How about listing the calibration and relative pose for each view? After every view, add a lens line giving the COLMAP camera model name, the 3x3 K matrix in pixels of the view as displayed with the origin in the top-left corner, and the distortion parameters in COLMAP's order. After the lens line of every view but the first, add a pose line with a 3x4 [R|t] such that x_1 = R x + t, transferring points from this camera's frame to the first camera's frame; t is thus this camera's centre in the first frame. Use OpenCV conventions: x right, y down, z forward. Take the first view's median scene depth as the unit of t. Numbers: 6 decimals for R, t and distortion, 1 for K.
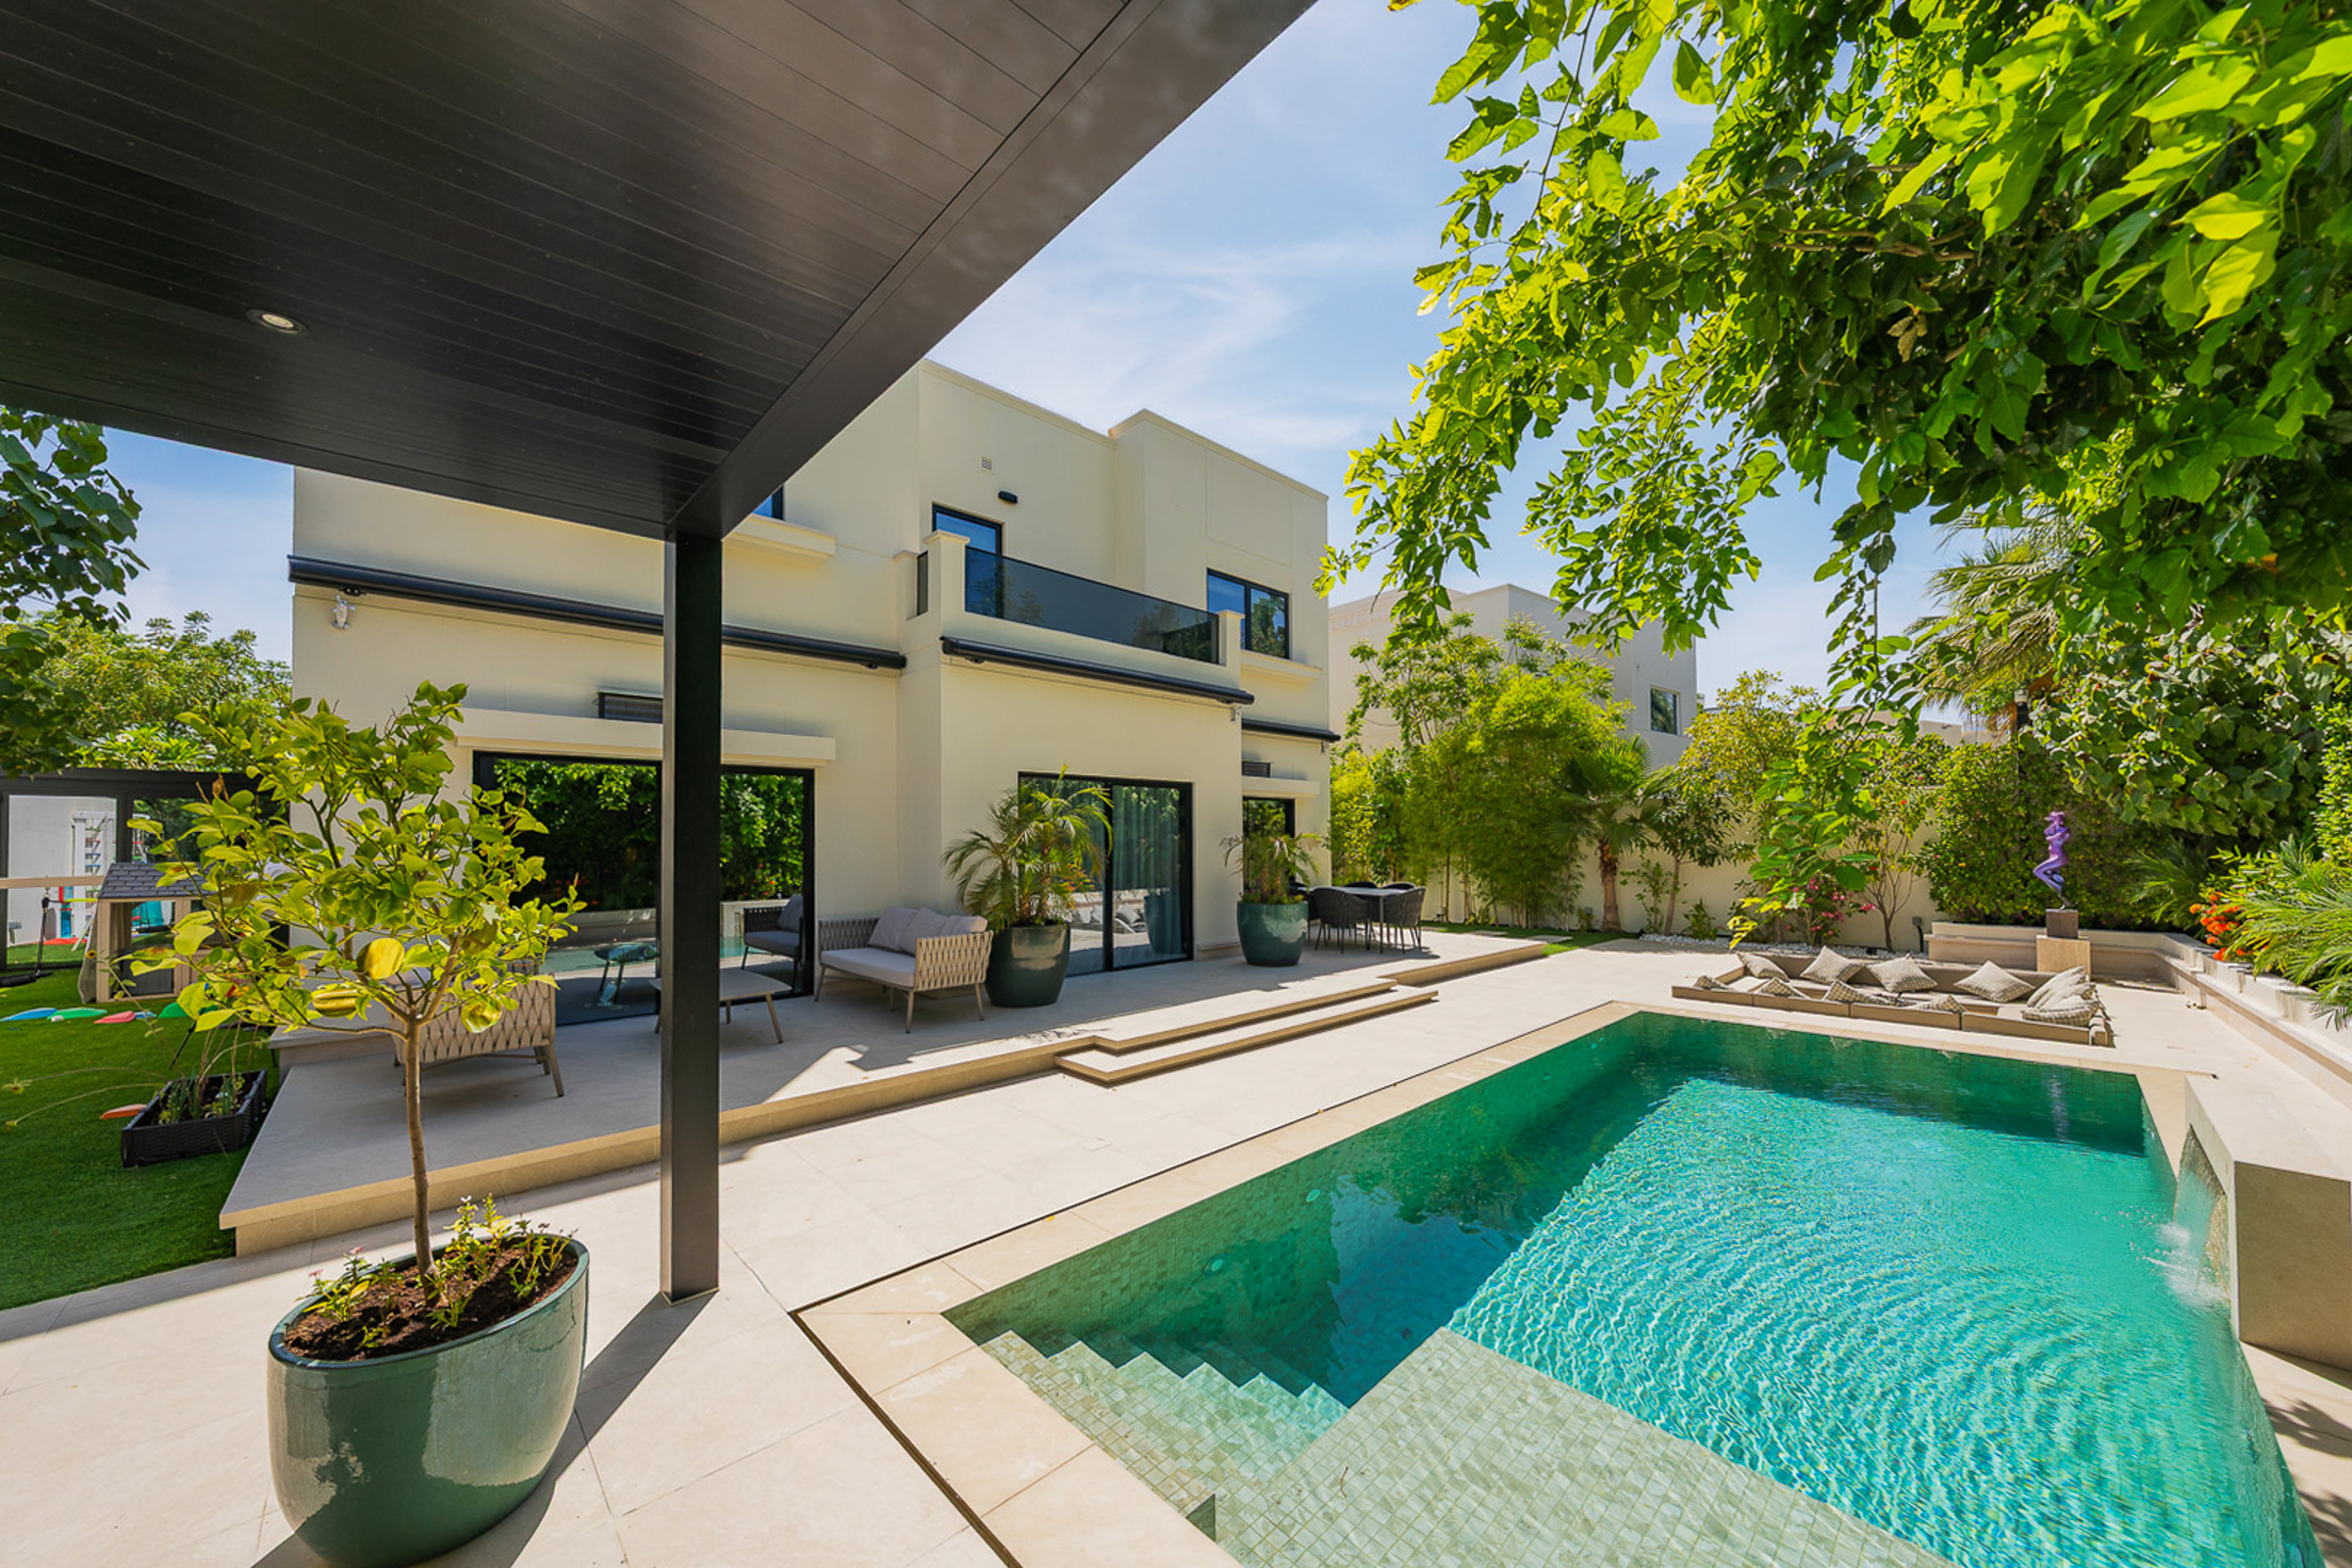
lens RADIAL K [[816.8, 0, 1219.9], [0, 816.8, 833.1], [0, 0, 1]] dist [0.002474, -0.000066]
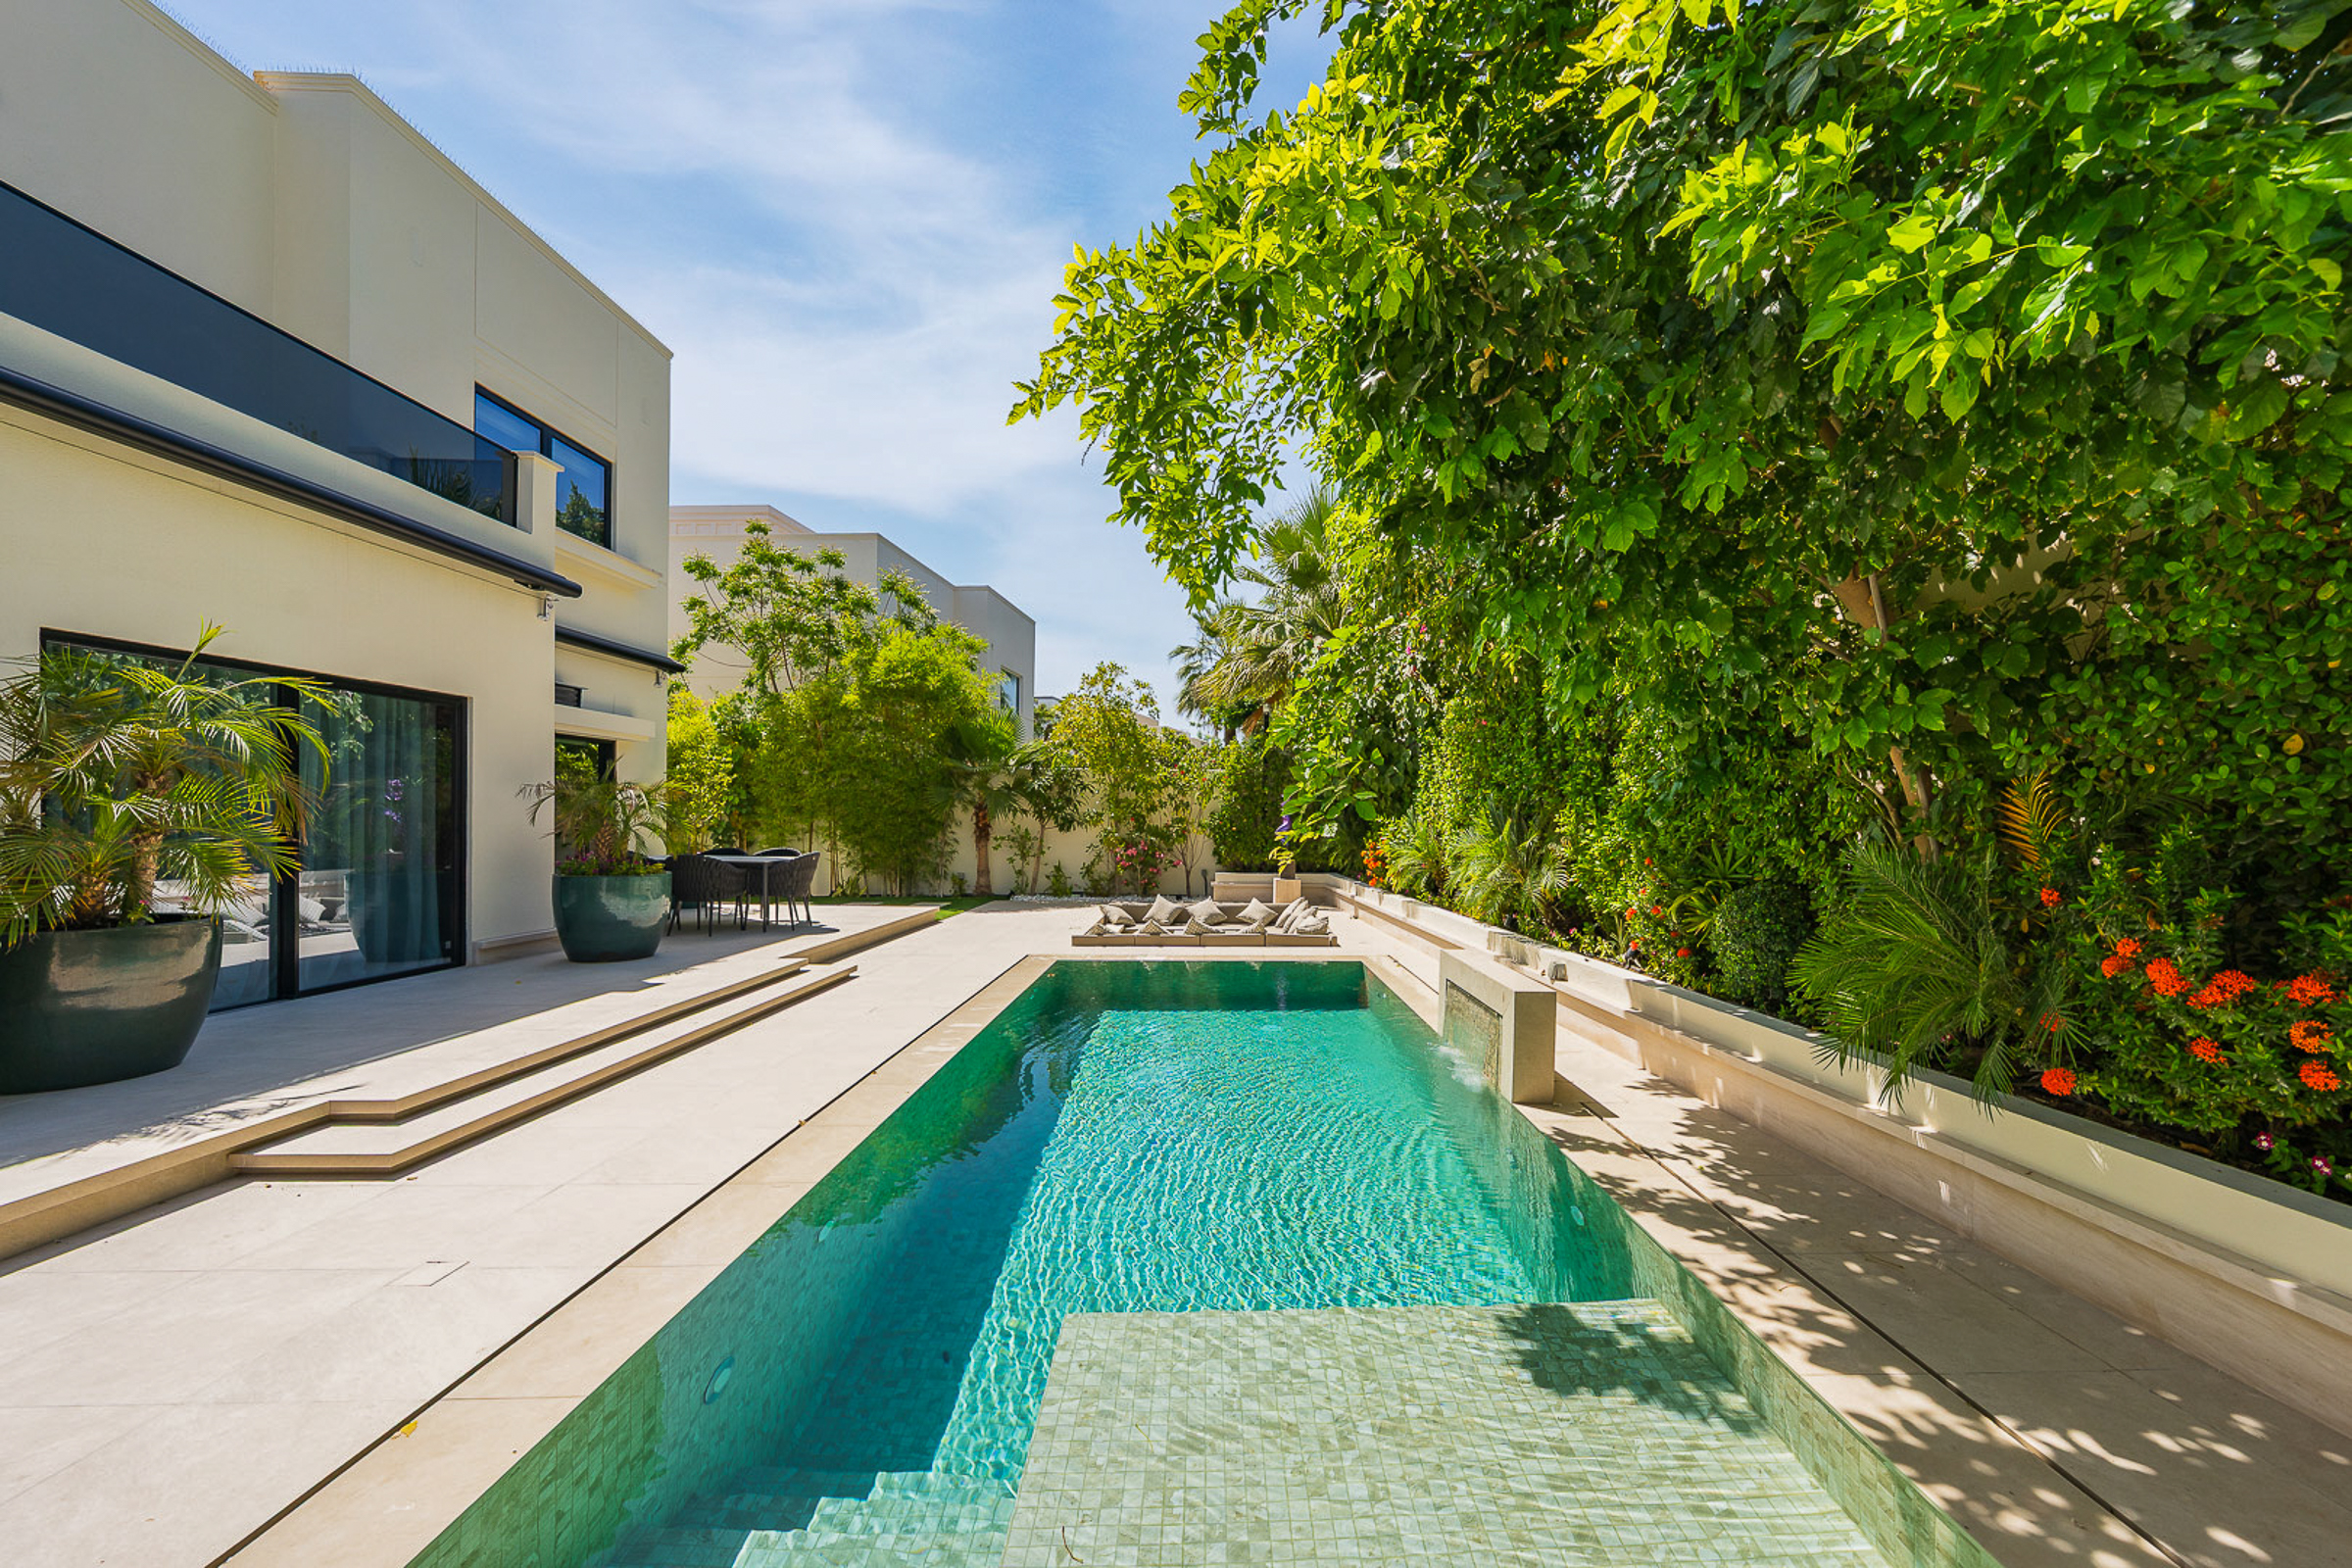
lens RADIAL K [[816.8, 0, 1219.9], [0, 816.8, 833.1], [0, 0, 1]] dist [0.002474, -0.000066]
pose [[0.690936, -0.000080, 0.722915, -0.079600], [-0.020217, 0.999607, 0.019433, 0.019660], [-0.722633, -0.028042, 0.690663, 0.086479]]
